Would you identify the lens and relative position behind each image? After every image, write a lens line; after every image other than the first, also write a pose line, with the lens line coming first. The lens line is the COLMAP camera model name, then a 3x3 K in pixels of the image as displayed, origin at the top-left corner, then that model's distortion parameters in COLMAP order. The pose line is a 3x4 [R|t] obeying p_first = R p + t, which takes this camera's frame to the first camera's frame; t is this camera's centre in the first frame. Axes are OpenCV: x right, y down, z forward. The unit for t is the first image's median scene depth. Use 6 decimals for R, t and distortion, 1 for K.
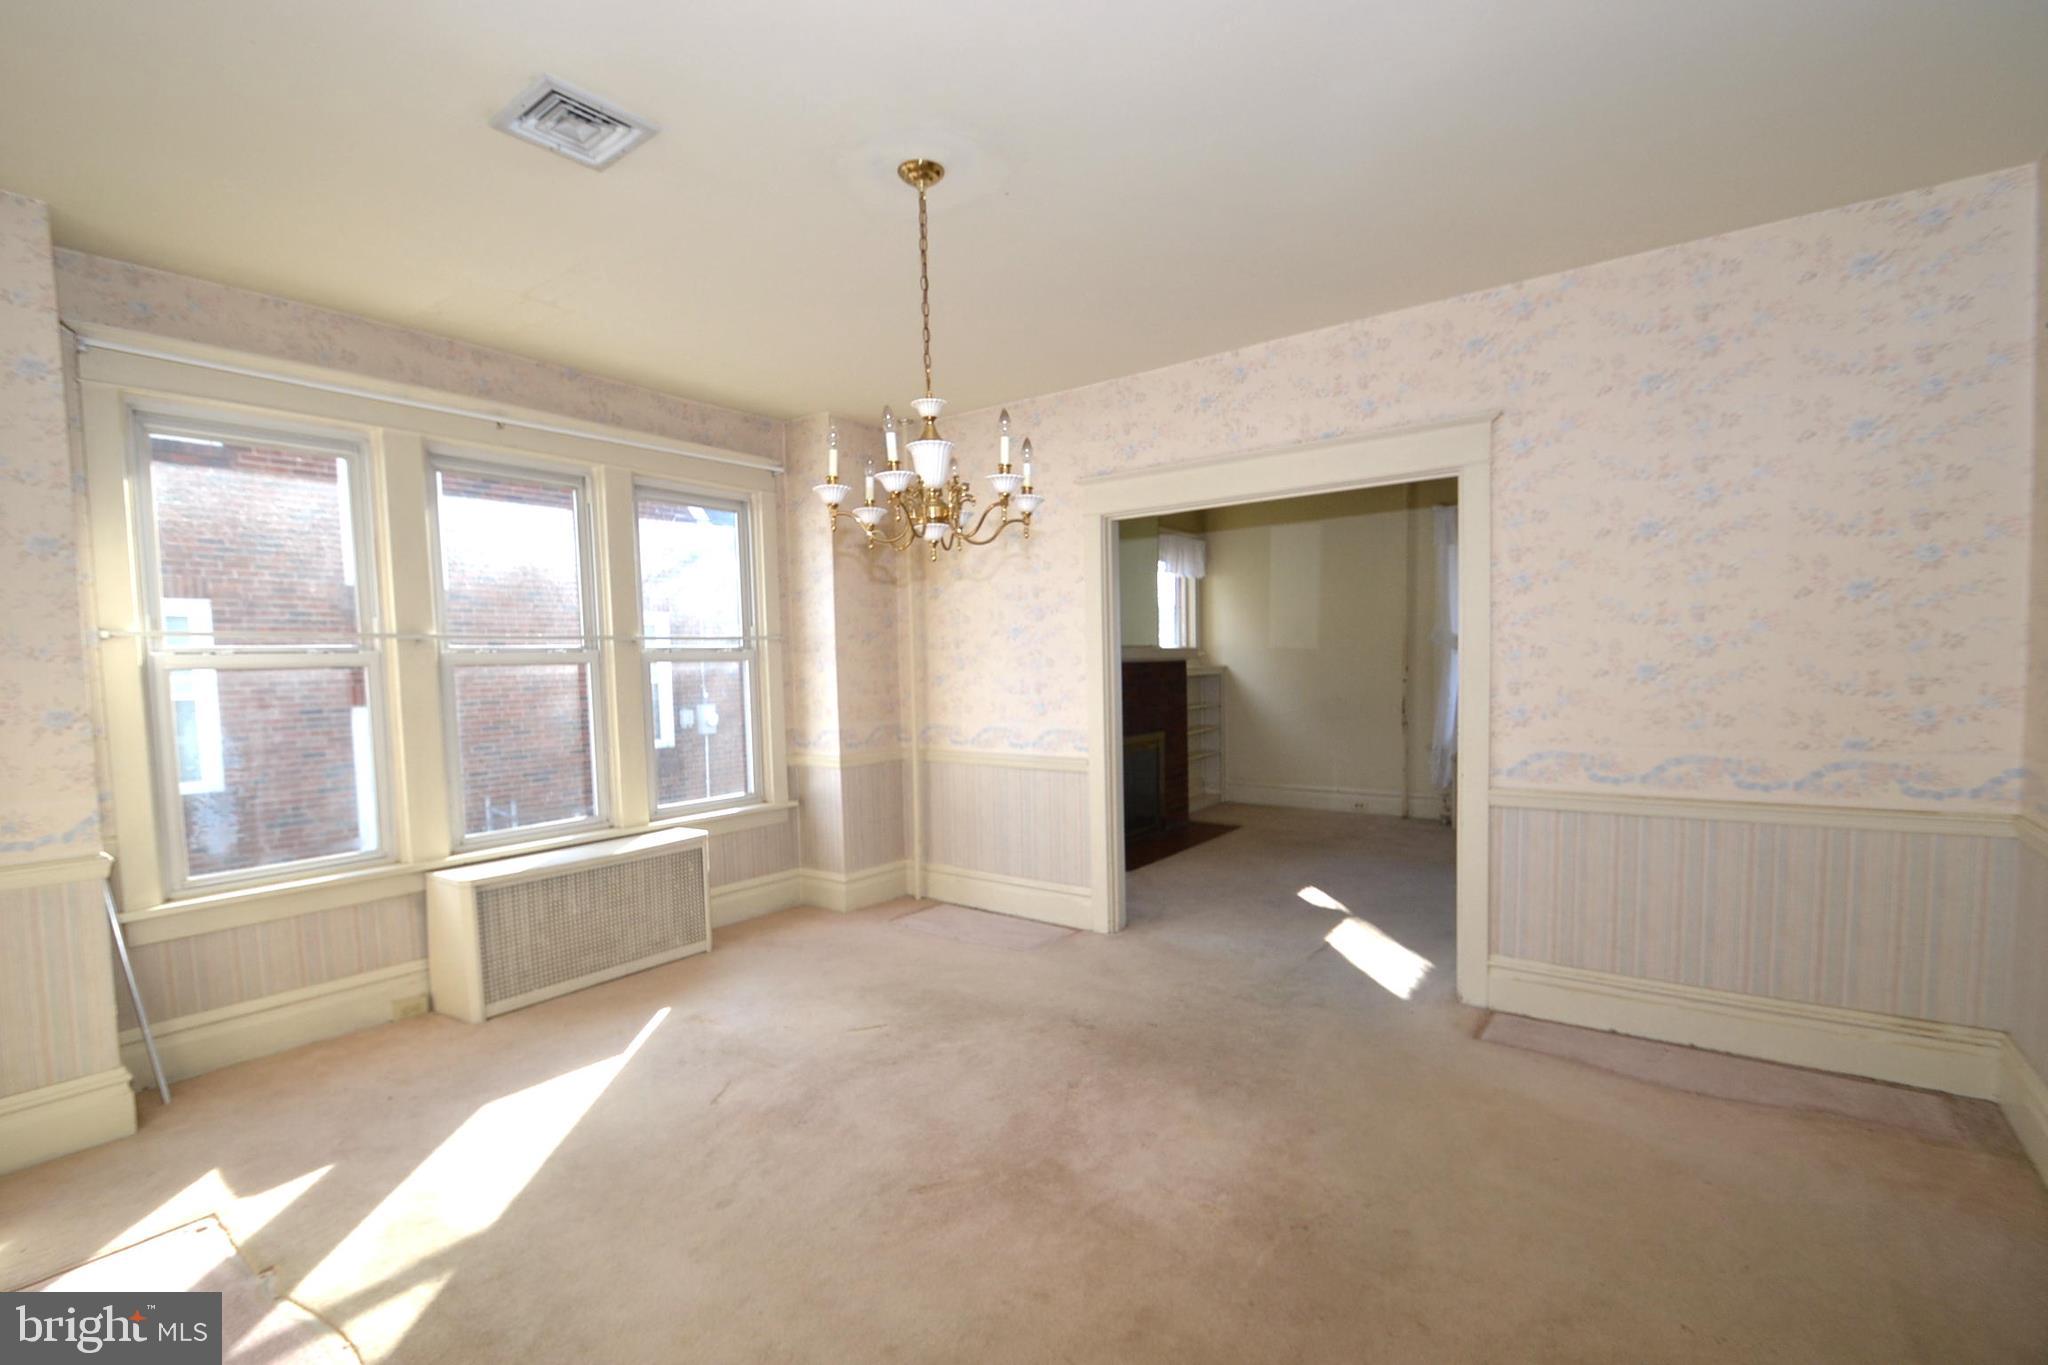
lens RADIAL K [[907.3, 0, 994.3], [0, 907.3, 720.2], [0, 0, 1]] dist [0.009163, -0.015546]
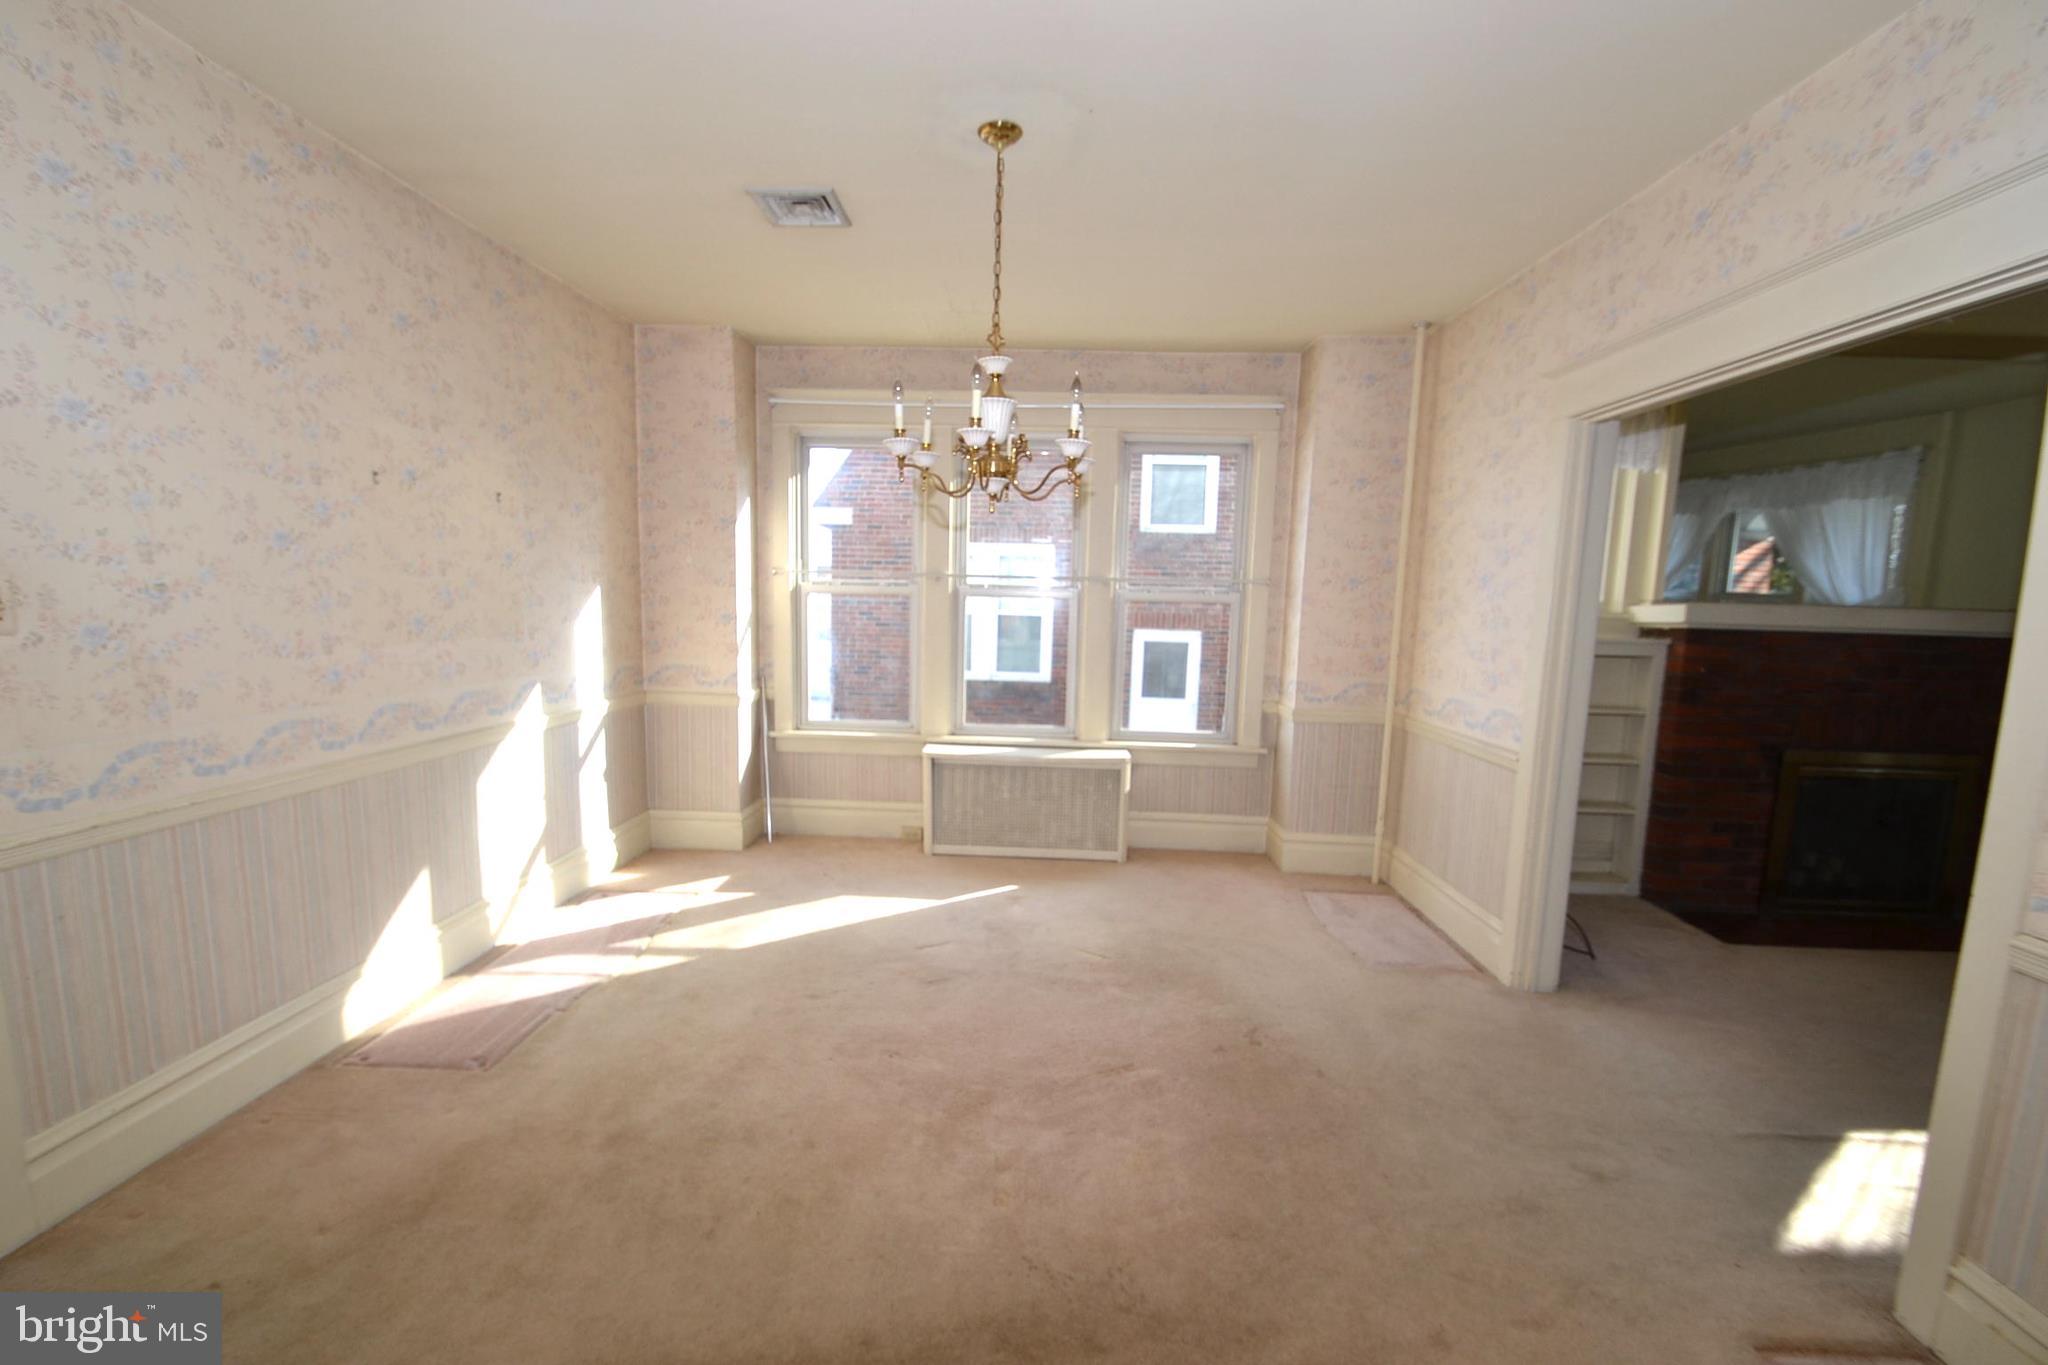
lens RADIAL K [[912.9, 0, 994.8], [0, 912.9, 712.3], [0, 0, 1]] dist [0.019045, -0.015782]
pose [[0.567232, 0.137998, -0.811914, 0.490753], [-0.088832, 0.990362, 0.106267, -0.034452], [0.818753, 0.011846, 0.574023, 0.226457]]
